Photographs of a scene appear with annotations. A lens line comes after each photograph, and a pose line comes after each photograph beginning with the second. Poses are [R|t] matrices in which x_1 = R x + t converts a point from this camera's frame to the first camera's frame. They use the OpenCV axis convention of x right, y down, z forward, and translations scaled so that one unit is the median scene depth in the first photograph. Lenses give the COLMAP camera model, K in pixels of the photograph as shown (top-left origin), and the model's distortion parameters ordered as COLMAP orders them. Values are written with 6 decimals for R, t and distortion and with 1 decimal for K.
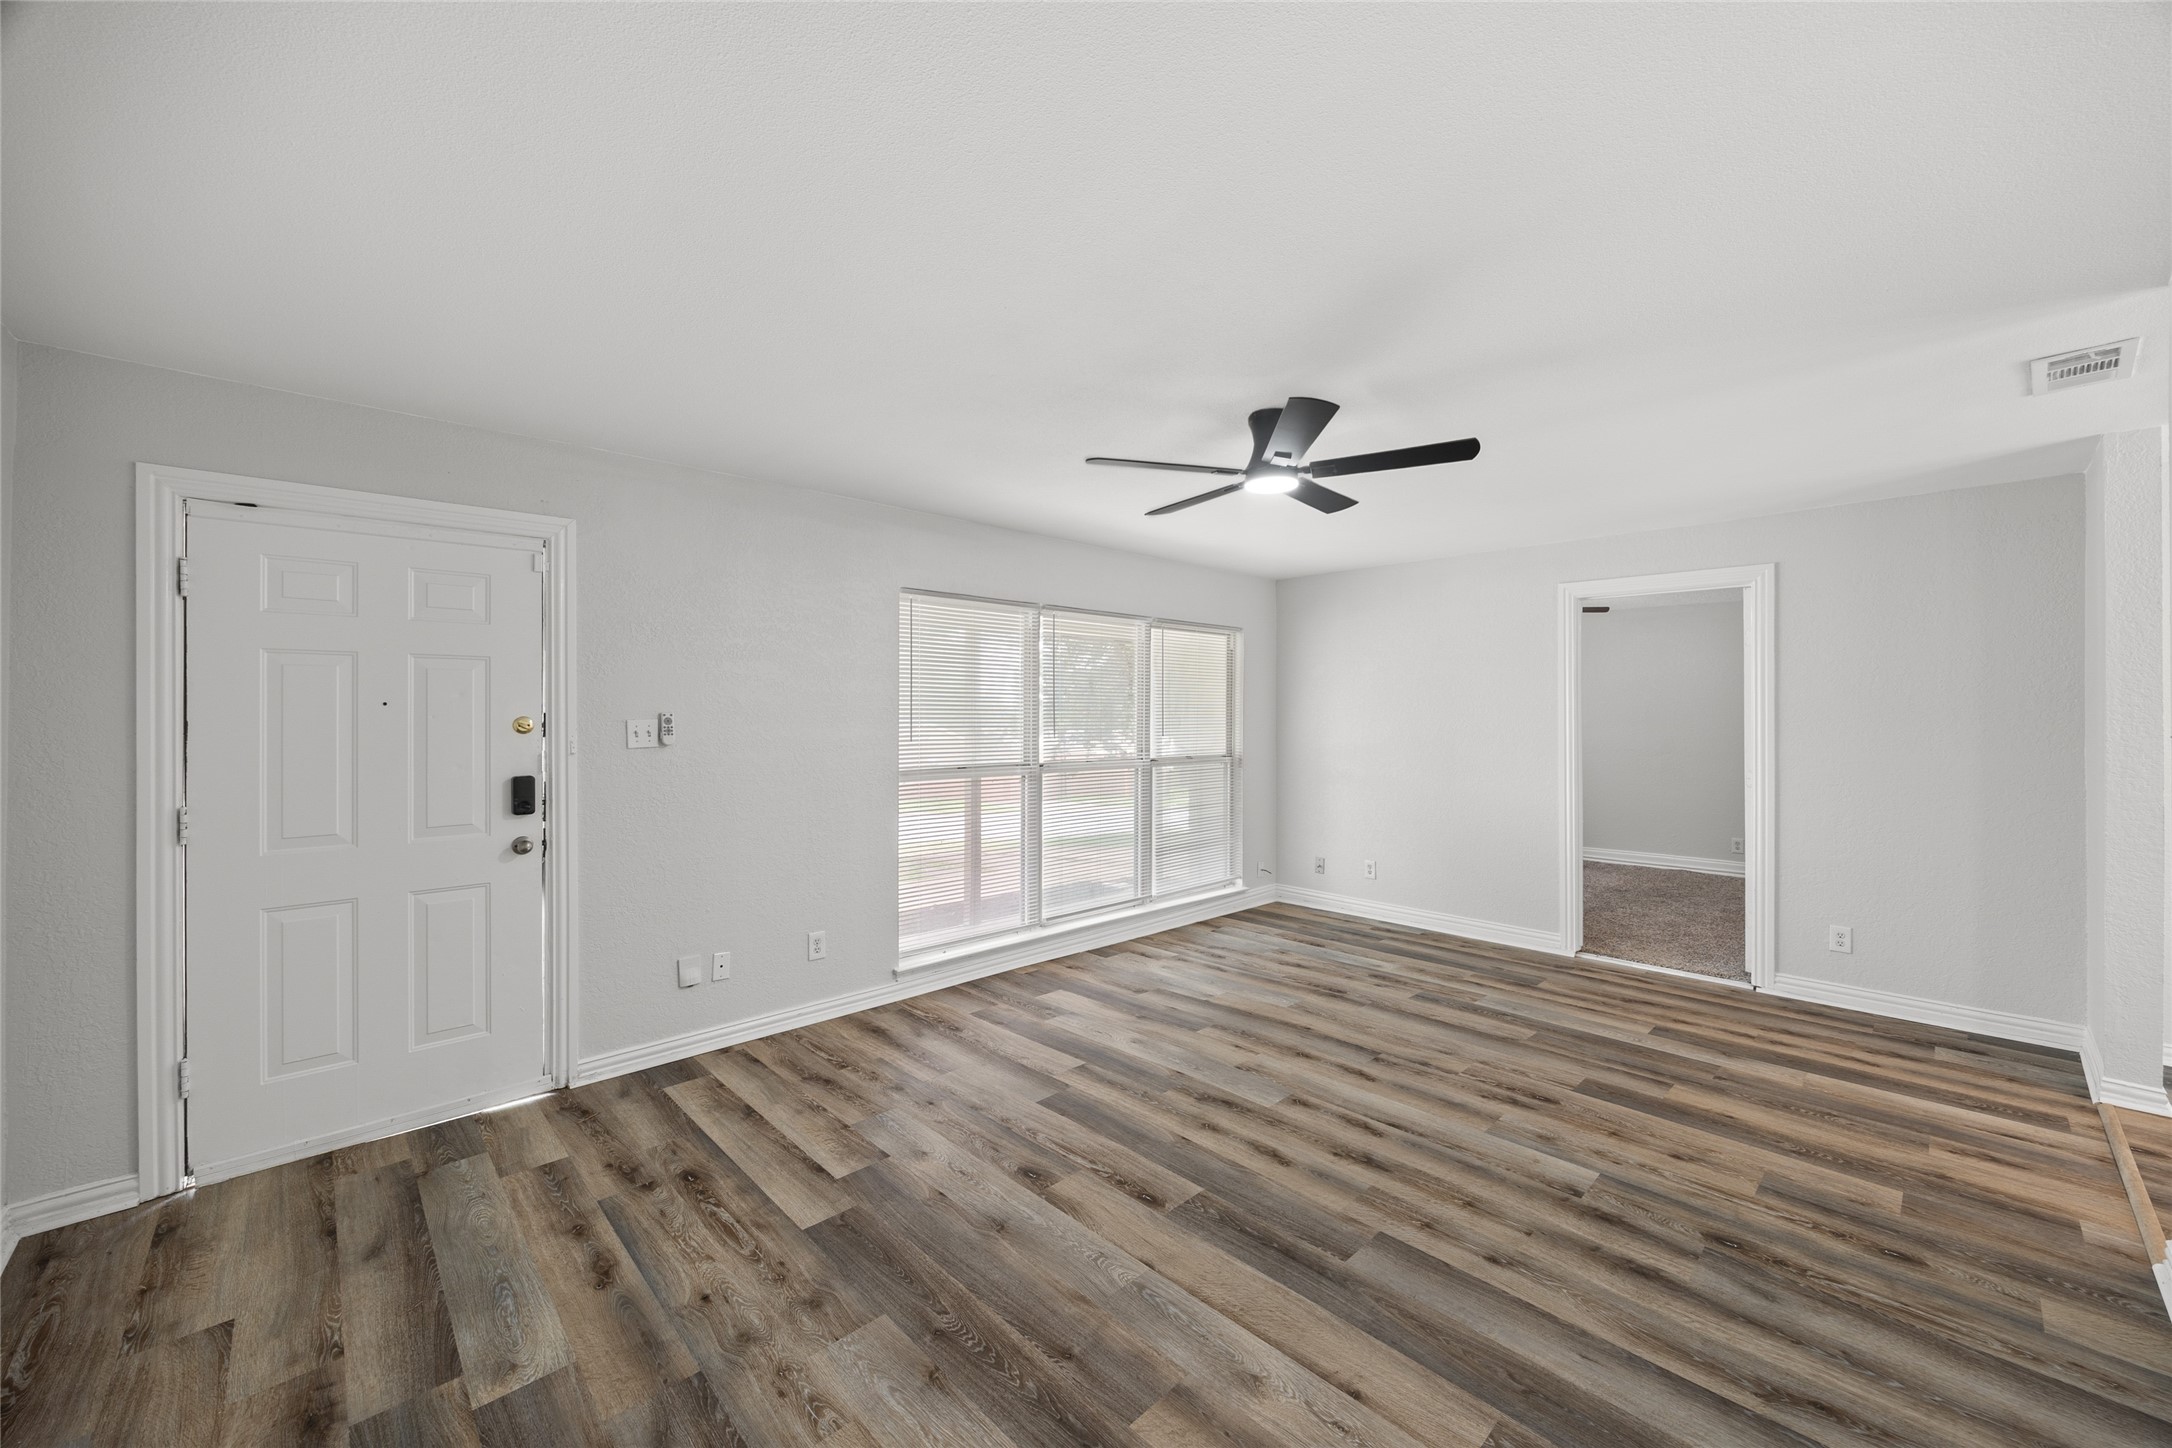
lens RADIAL K [[822.7, 0, 1090.1], [0, 822.7, 719.1], [0, 0, 1]] dist [-0.001665, -0.000350]
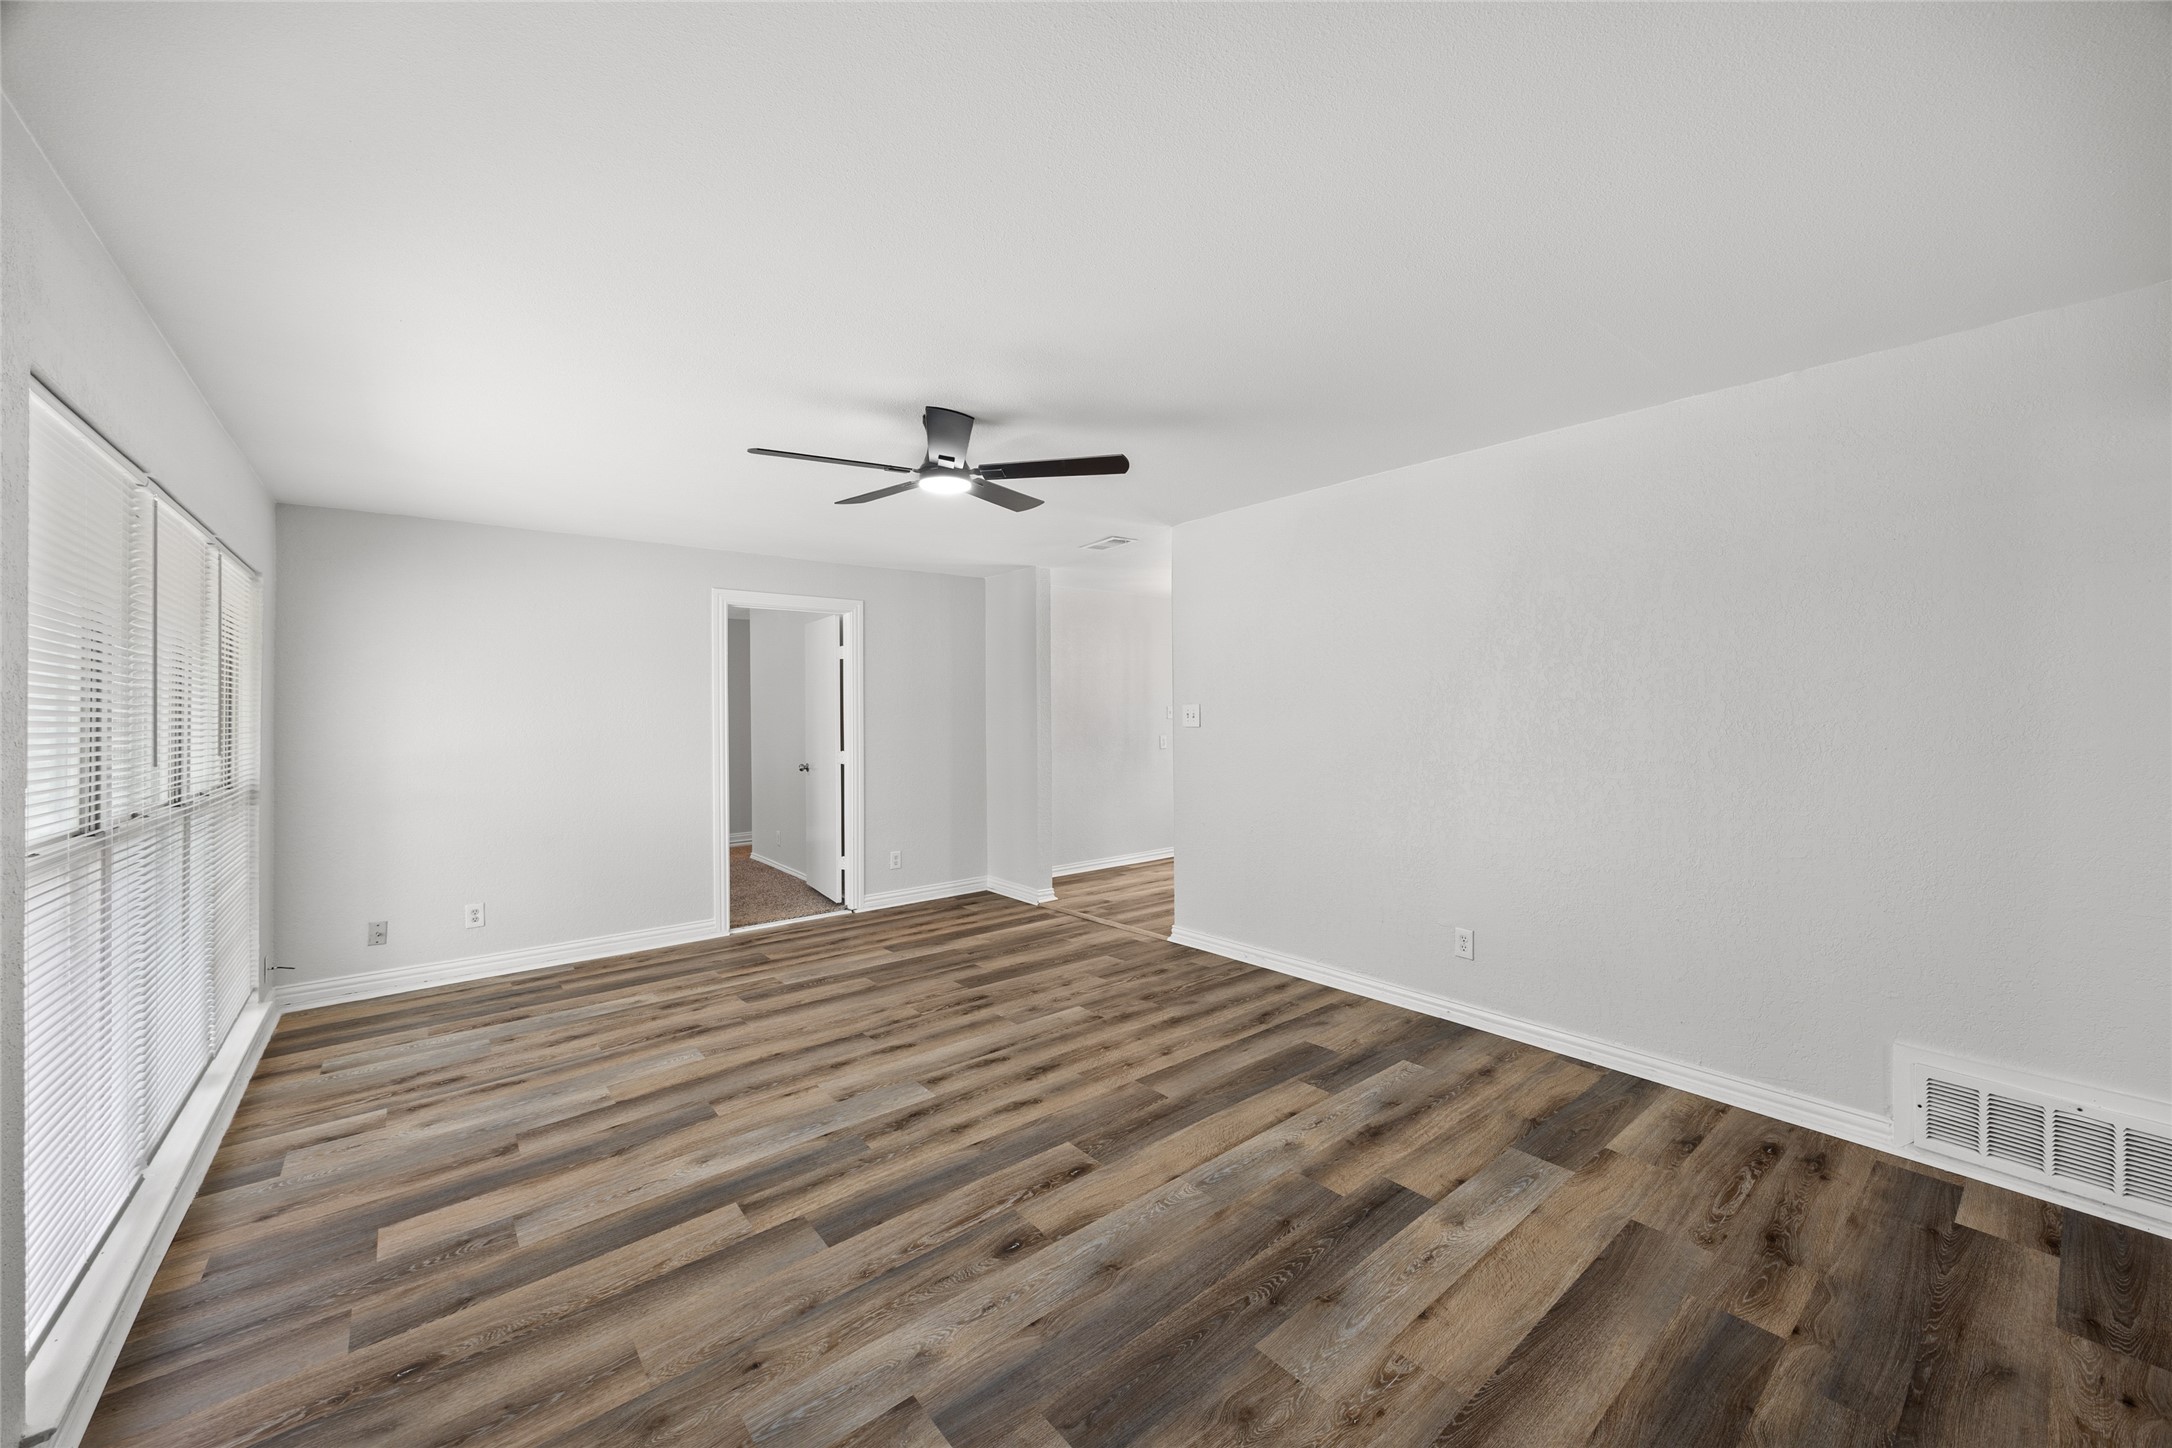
lens RADIAL K [[822.7, 0, 1090.1], [0, 822.7, 719.1], [0, 0, 1]] dist [-0.001665, -0.000350]
pose [[0.079067, -0.010084, 0.996818, -0.742251], [0.017251, 0.999813, 0.008746, -0.000161], [-0.996720, 0.016505, 0.079226, 0.687259]]
